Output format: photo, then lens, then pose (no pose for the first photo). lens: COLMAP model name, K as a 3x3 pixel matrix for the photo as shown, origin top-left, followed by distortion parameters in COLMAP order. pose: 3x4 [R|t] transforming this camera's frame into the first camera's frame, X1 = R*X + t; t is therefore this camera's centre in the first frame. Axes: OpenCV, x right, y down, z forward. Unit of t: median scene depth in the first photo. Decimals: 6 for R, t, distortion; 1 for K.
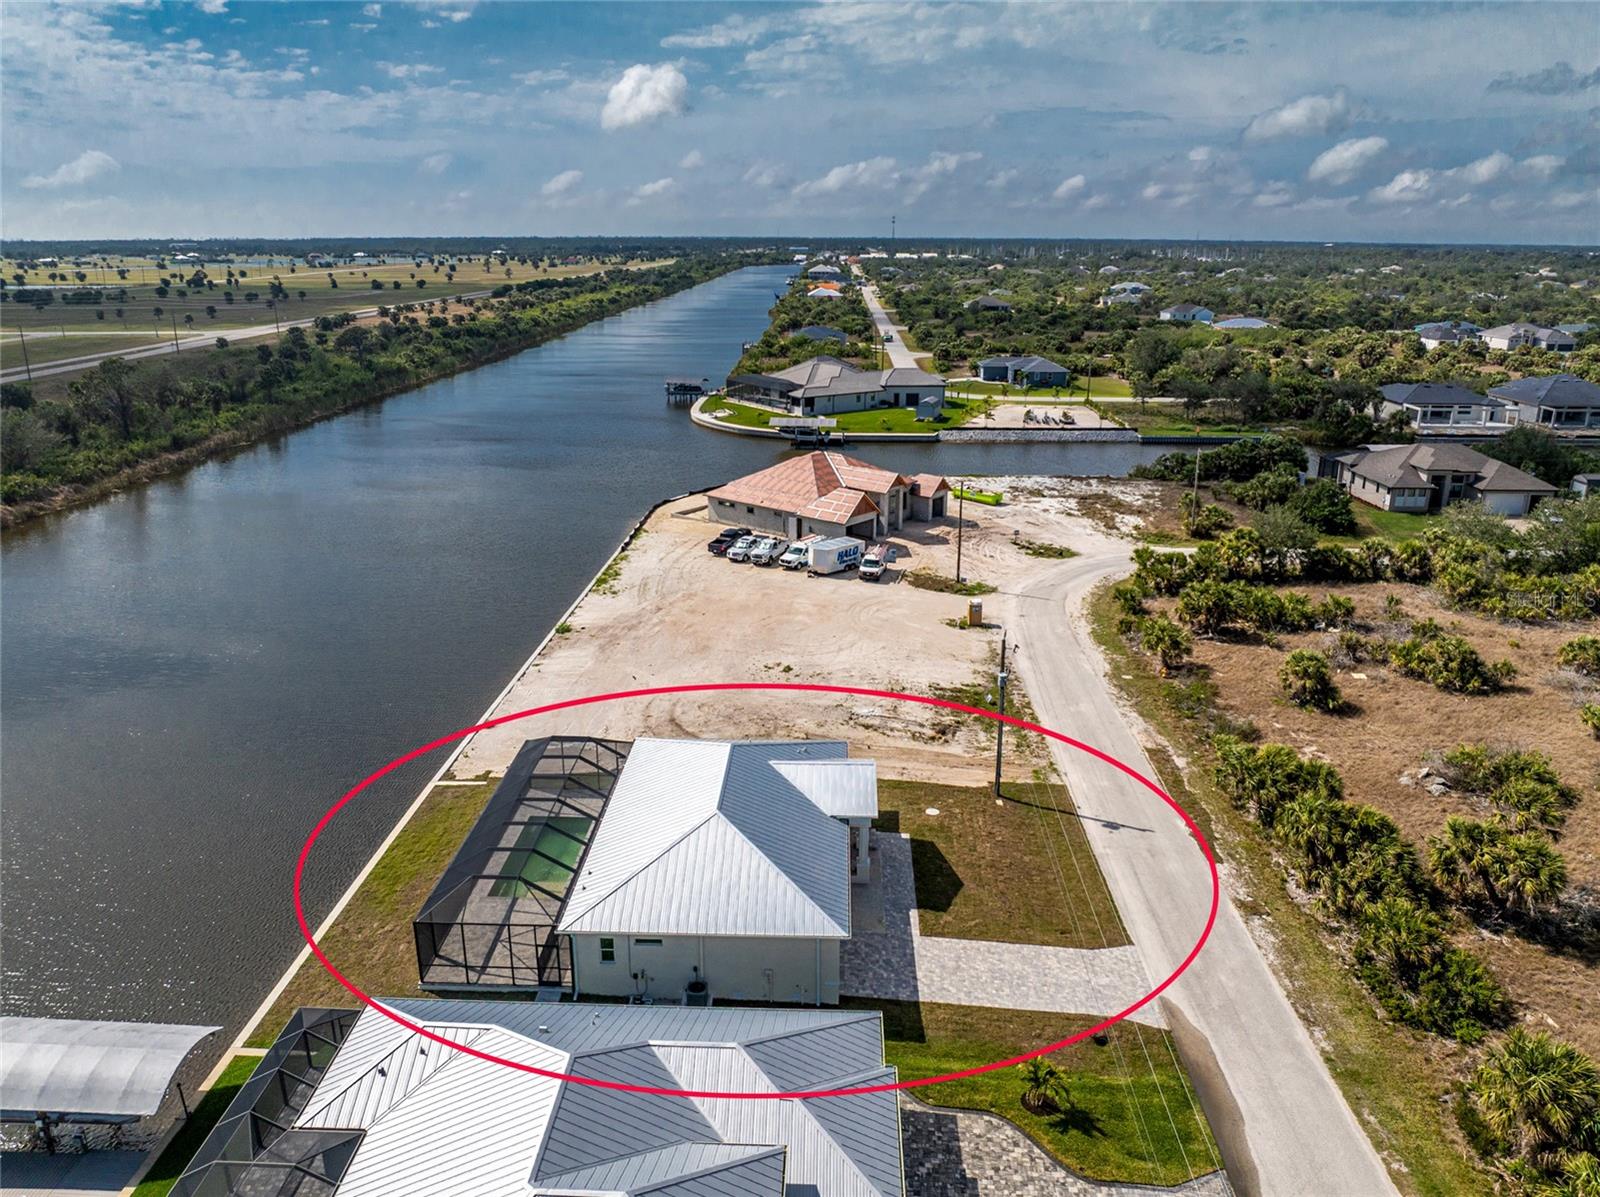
lens RADIAL K [[1159.1, 0, 807.0], [0, 1159.1, 591.3], [0, 0, 1]] dist [-0.052661, 0.023596]
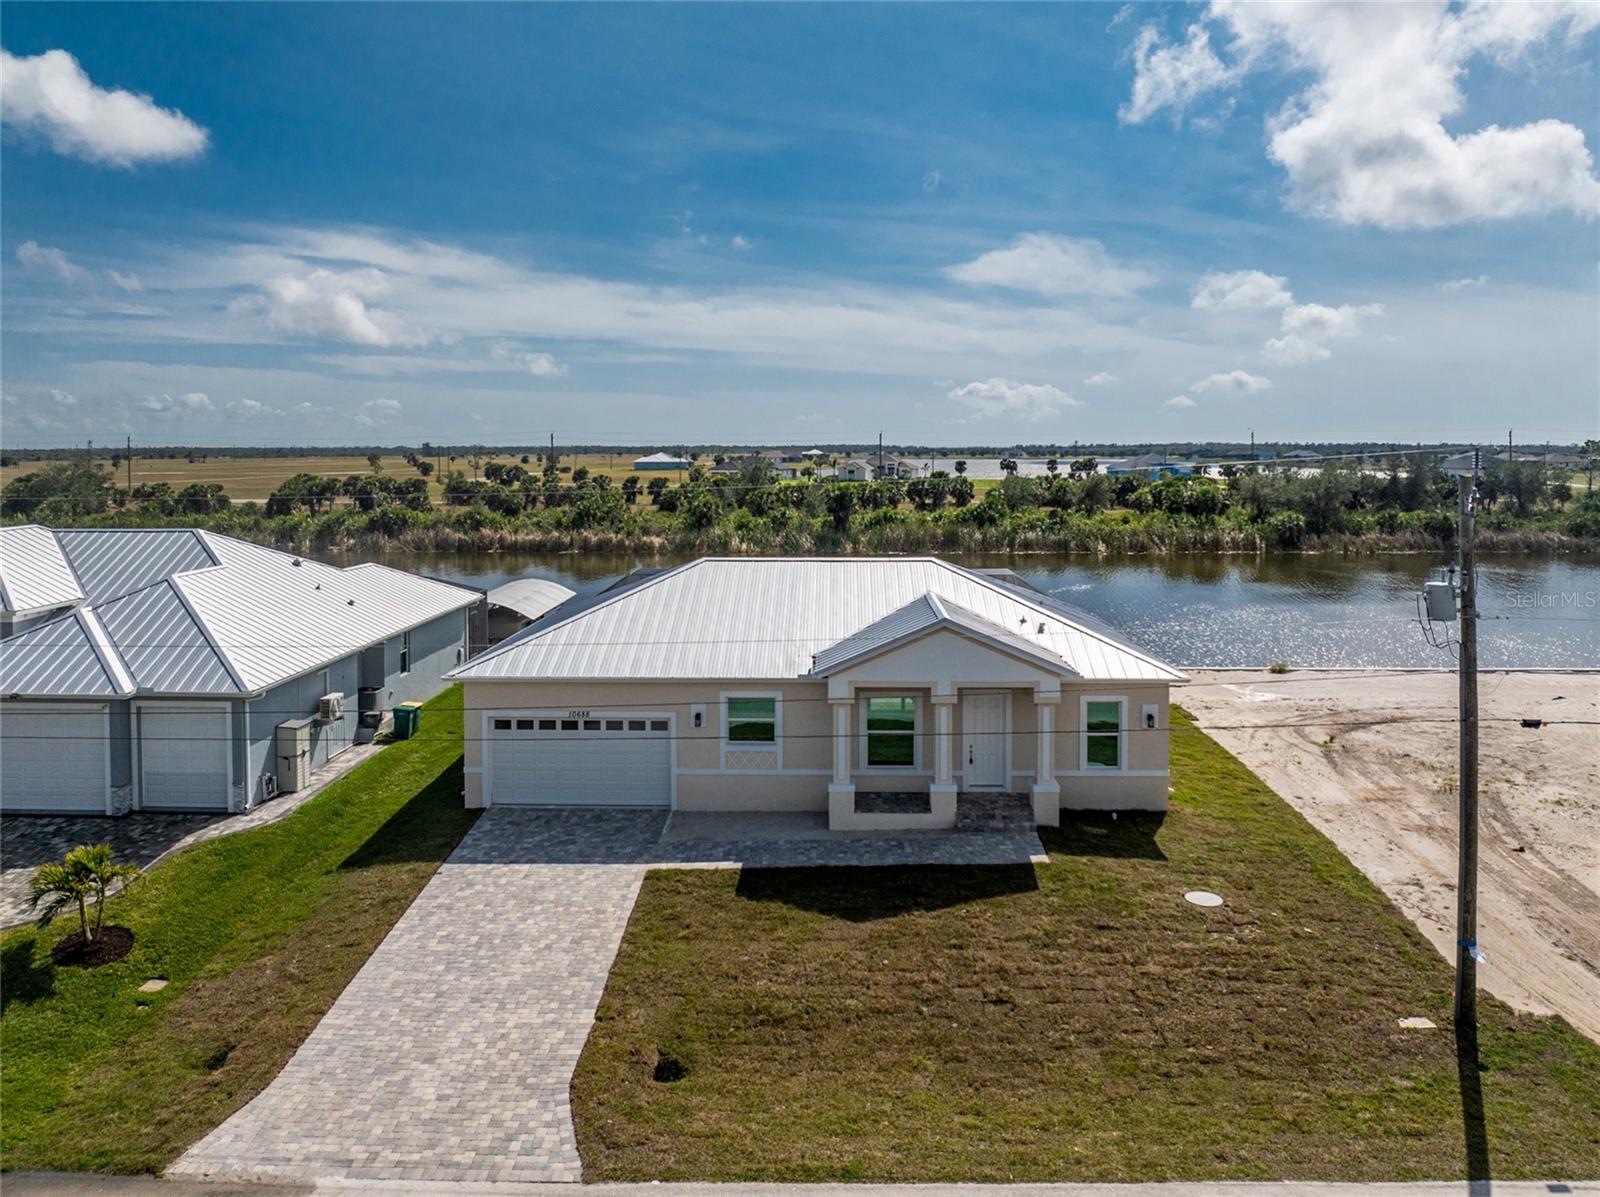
lens RADIAL K [[1159.1, 0, 807.0], [0, 1159.1, 591.3], [0, 0, 1]] dist [-0.052661, 0.023596]
pose [[0.003608, 0.121287, -0.992611, 0.481553], [-0.297788, 0.947714, 0.114719, 0.094449], [0.954625, 0.295174, 0.039537, 0.856776]]
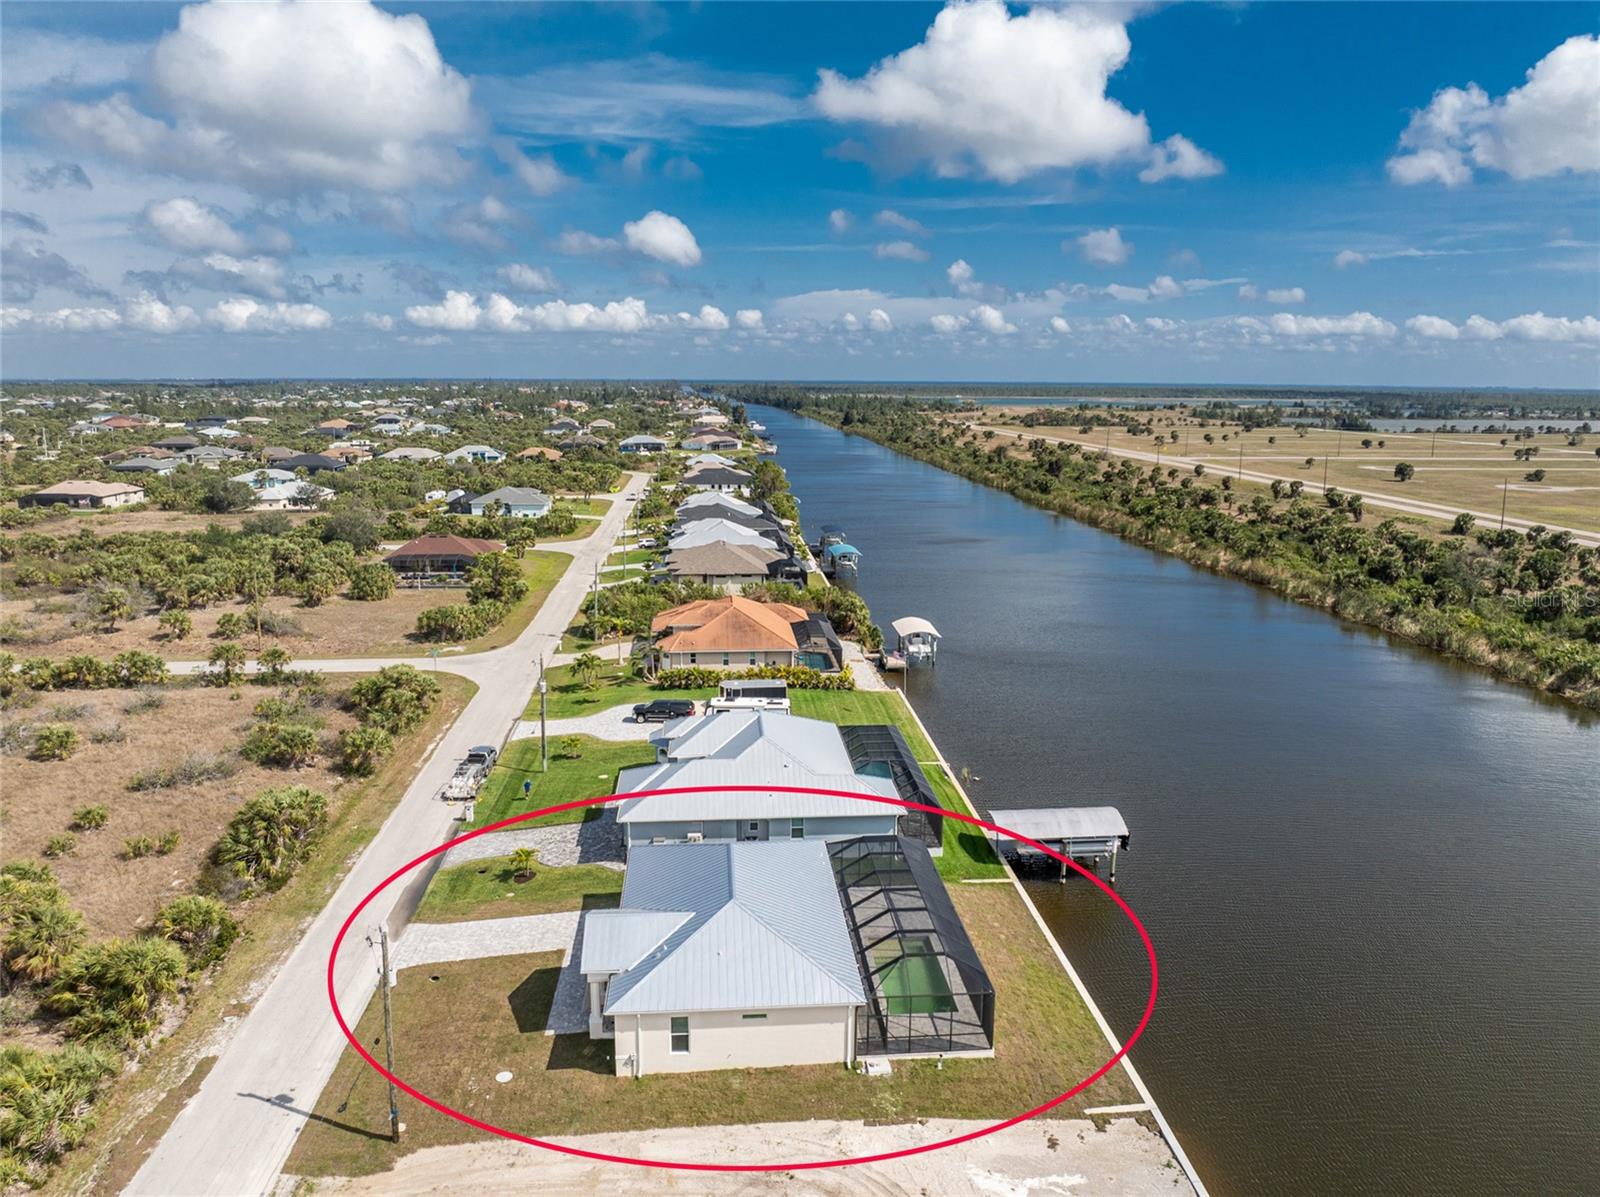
lens RADIAL K [[1111.5, 0, 800.0], [0, 1111.5, 598.5], [0, 0, 1]] dist [-0.035089, 0.000189]
pose [[-0.993299, 0.013424, -0.114793, -0.016843], [-0.042700, 0.880334, 0.472429, -0.508032], [0.107399, 0.474165, -0.873861, 1.596746]]
